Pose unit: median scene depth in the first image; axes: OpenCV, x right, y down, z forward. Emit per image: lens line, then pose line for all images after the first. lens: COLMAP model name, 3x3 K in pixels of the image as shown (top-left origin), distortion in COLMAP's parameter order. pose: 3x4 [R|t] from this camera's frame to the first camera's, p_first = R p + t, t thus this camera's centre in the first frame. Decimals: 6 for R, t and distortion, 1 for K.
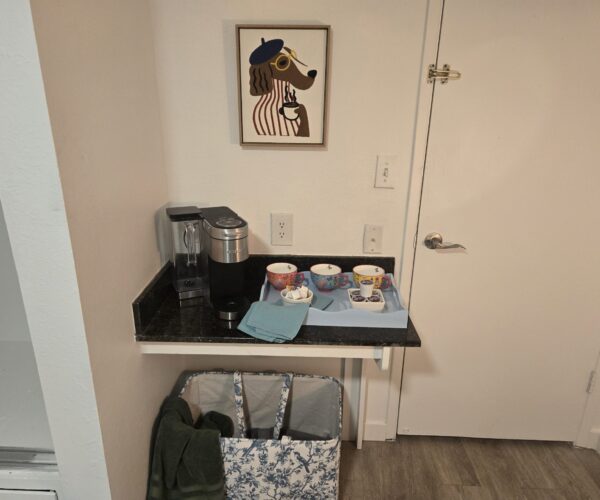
lens RADIAL K [[463.3, 0, 298.1], [0, 463.3, 270.2], [0, 0, 1]] dist [0.070172, -0.003829]
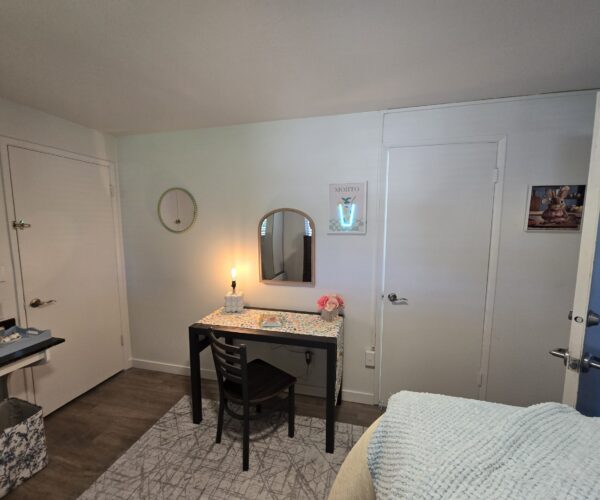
lens RADIAL K [[273.6, 0, 295.3], [0, 273.6, 249.6], [0, 0, 1]] dist [0.001306, -0.000104]
pose [[0.212305, -0.117842, 0.970072, -0.643619], [0.343550, 0.938333, 0.038799, 0.060077], [-0.914823, 0.325031, 0.239697, -0.384300]]
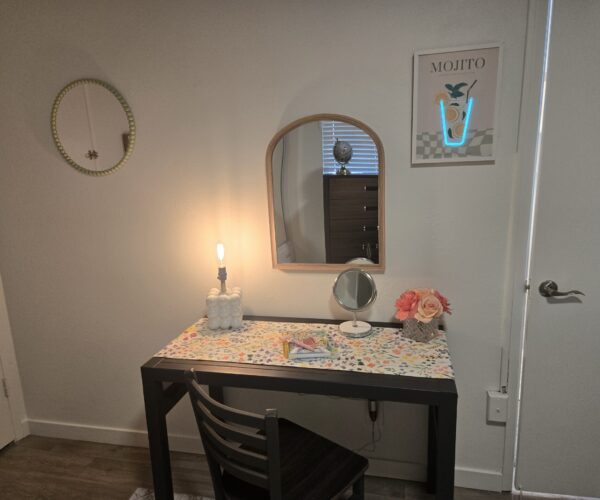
lens RADIAL K [[456.7, 0, 300.0], [0, 456.7, 250.0], [0, 0, 1]] dist [0.036571, -0.007701]
pose [[0.189869, -0.227615, 0.955061, -0.424374], [0.376671, 0.915207, 0.143233, 0.021544], [-0.906680, 0.332548, 0.259505, -0.195254]]
